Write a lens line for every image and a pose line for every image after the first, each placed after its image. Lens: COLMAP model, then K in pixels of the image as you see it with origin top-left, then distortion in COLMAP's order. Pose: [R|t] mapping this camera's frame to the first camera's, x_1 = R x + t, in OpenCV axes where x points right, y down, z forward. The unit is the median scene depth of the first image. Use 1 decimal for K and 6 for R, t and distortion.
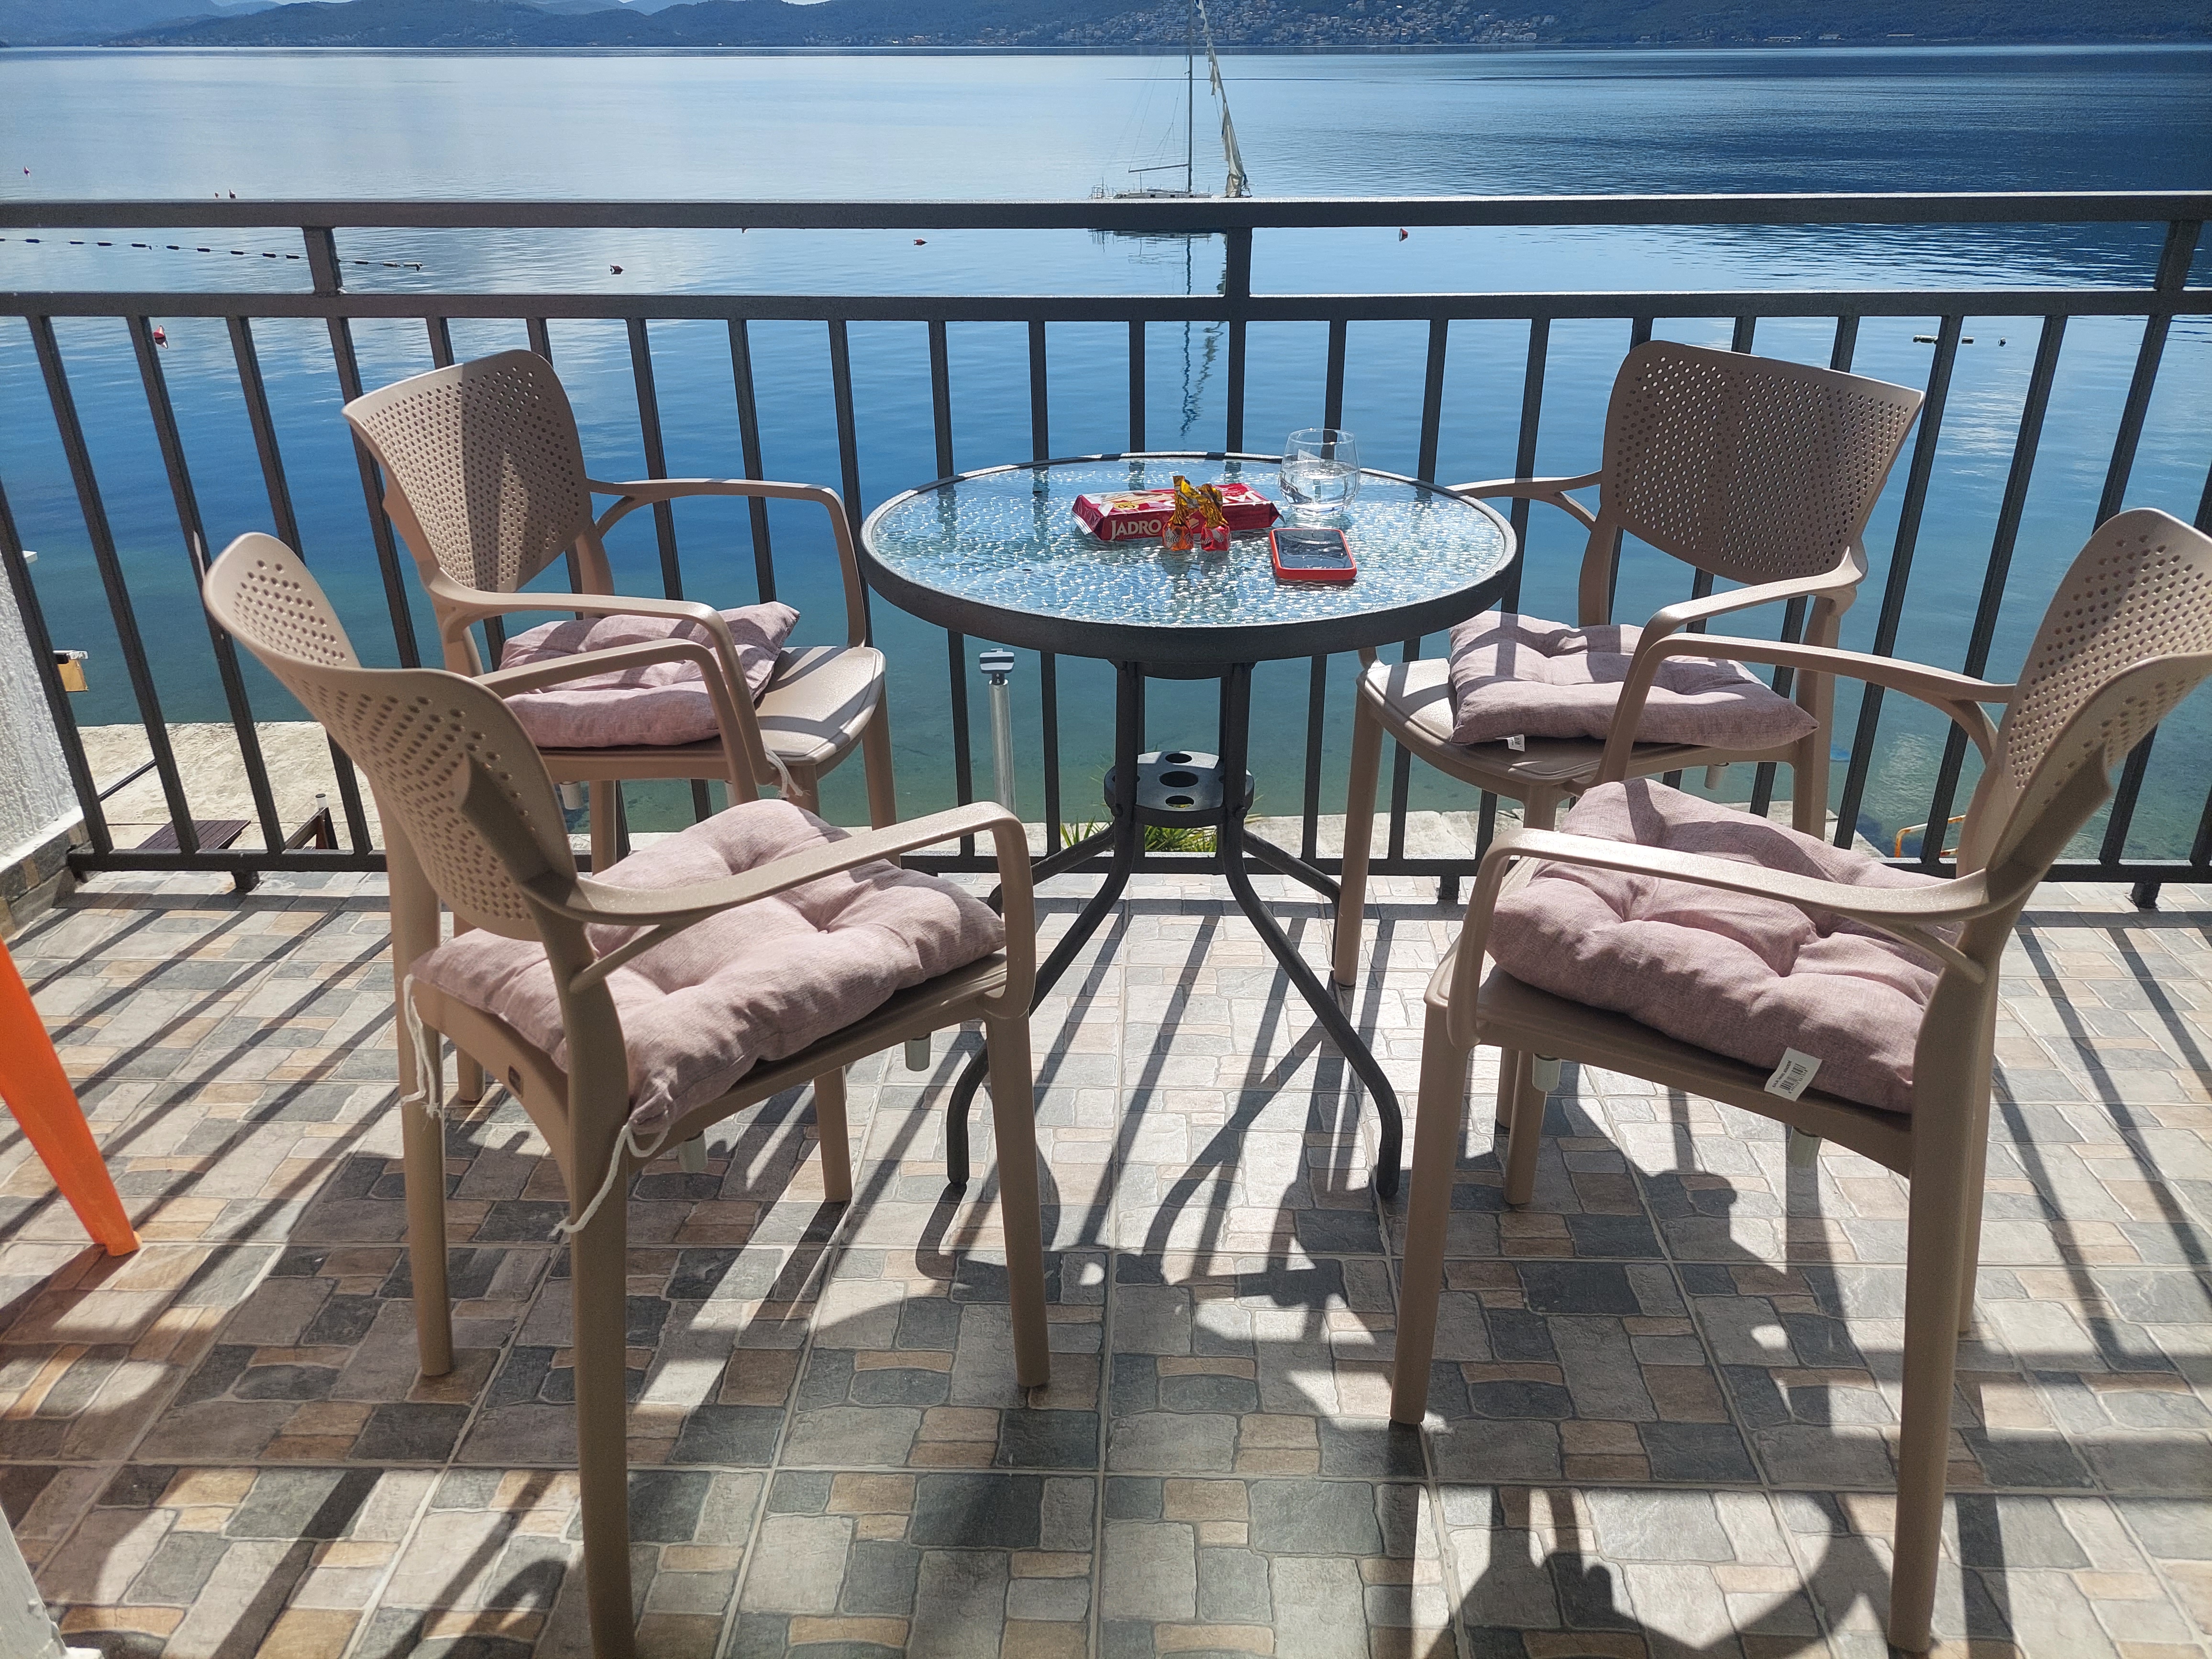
lens RADIAL K [[1582.0, 0, 1126.7], [0, 1582.0, 821.6], [0, 0, 1]] dist [0.061560, -0.056355]
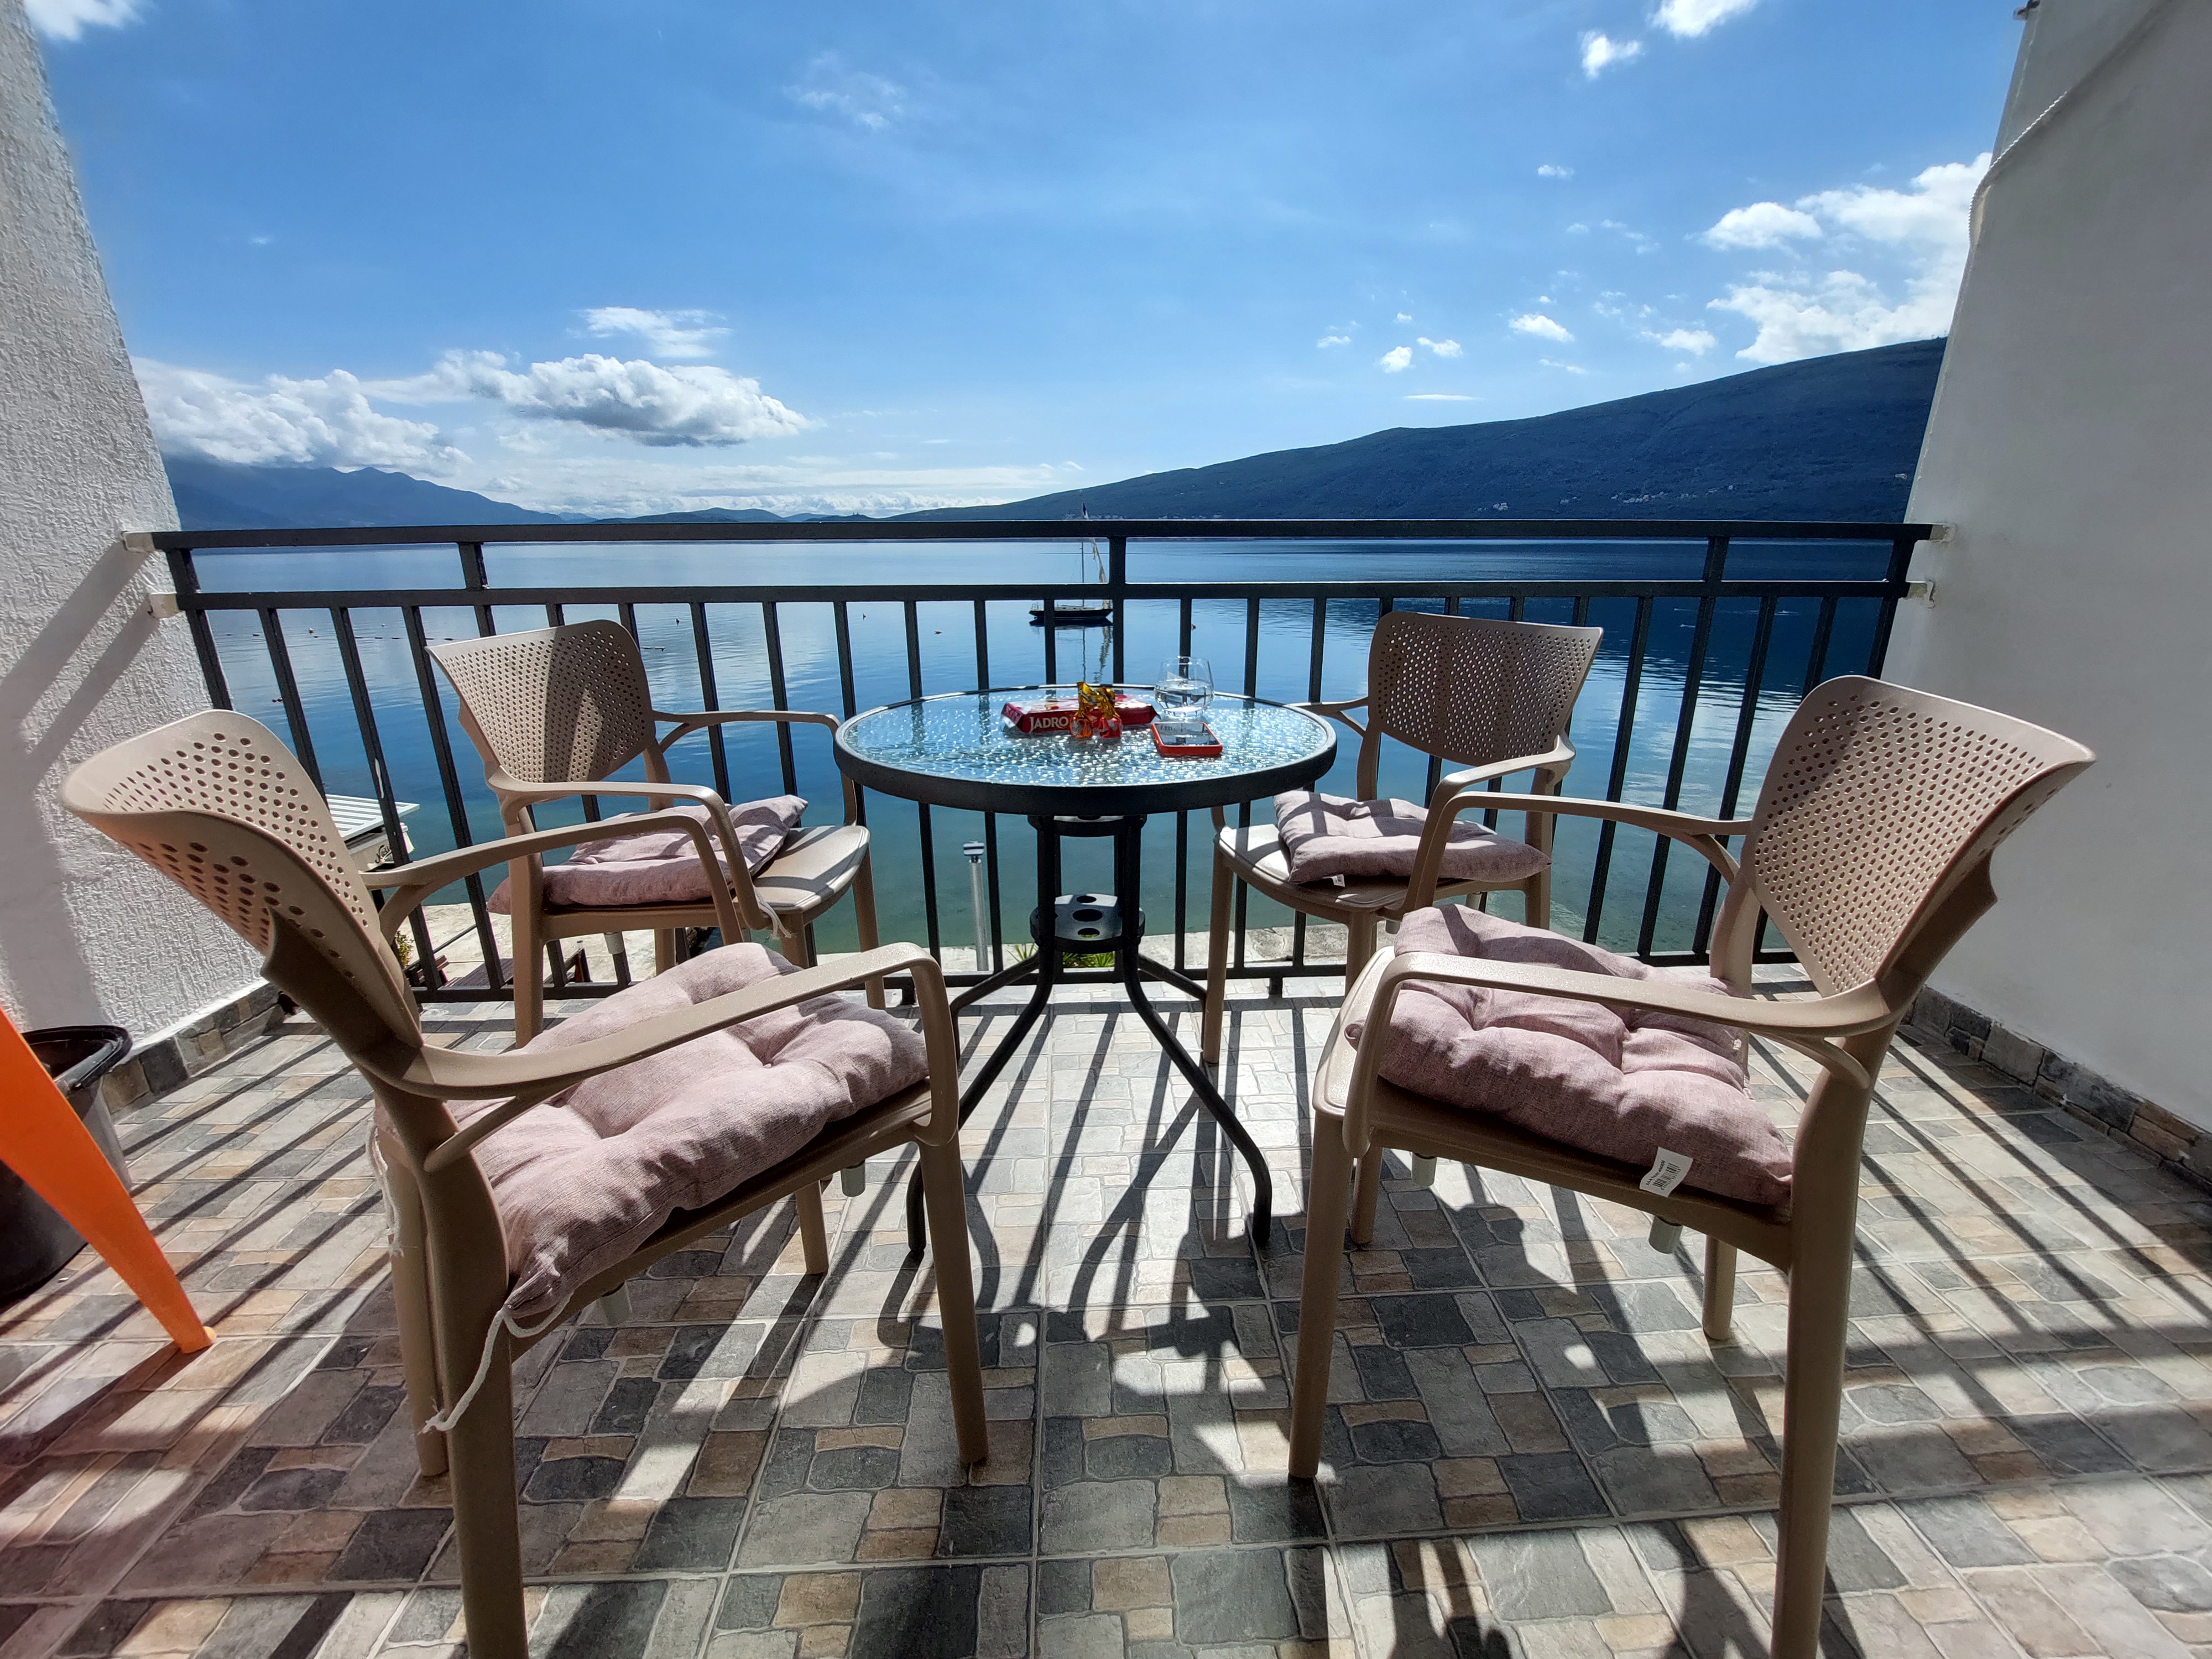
lens RADIAL K [[878.7, 0, 1115.7], [0, 878.7, 814.4], [0, 0, 1]] dist [-0.017415, 0.000767]
pose [[0.997241, -0.022381, 0.070780, 0.008125], [0.032206, 0.989504, -0.140871, -0.007925], [-0.066884, 0.142762, 0.987495, 0.313504]]
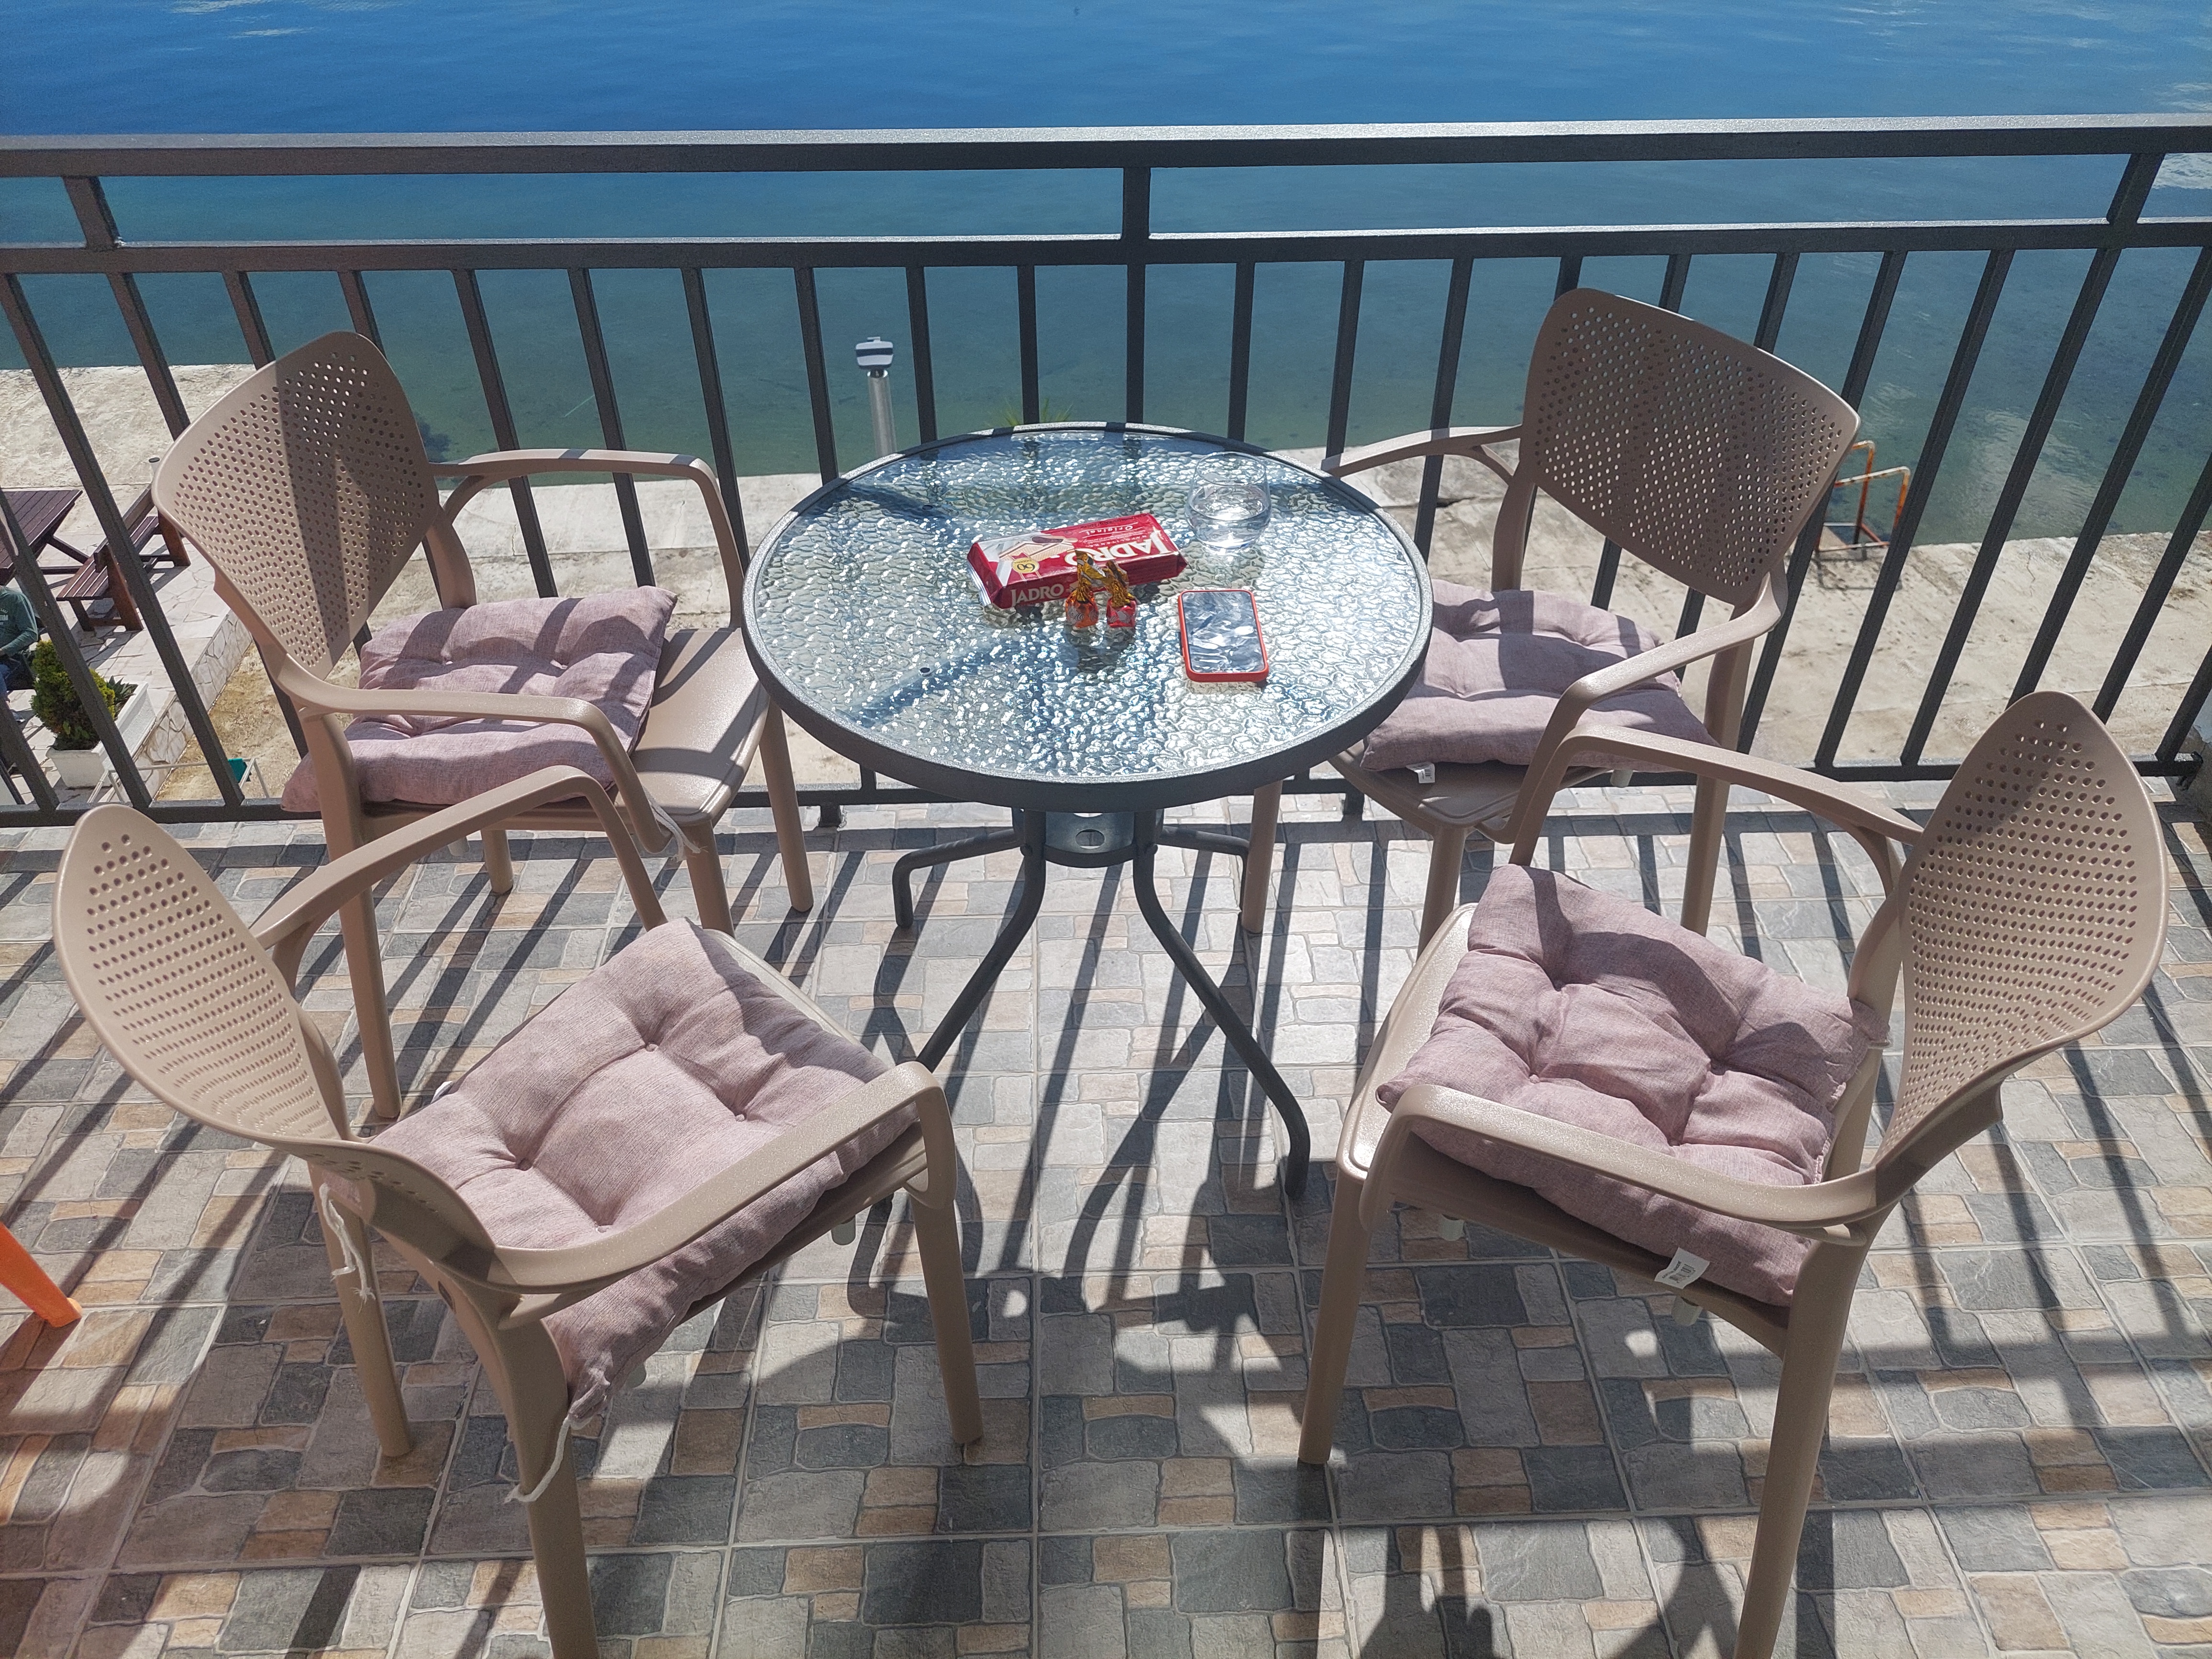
lens RADIAL K [[1593.4, 0, 1111.6], [0, 1593.4, 812.3], [0, 0, 1]] dist [0.047482, -0.044655]
pose [[0.998065, -0.034269, 0.051876, -0.003401], [0.020987, 0.971103, 0.237738, -0.303504], [-0.058524, -0.236189, 0.969943, 0.048054]]
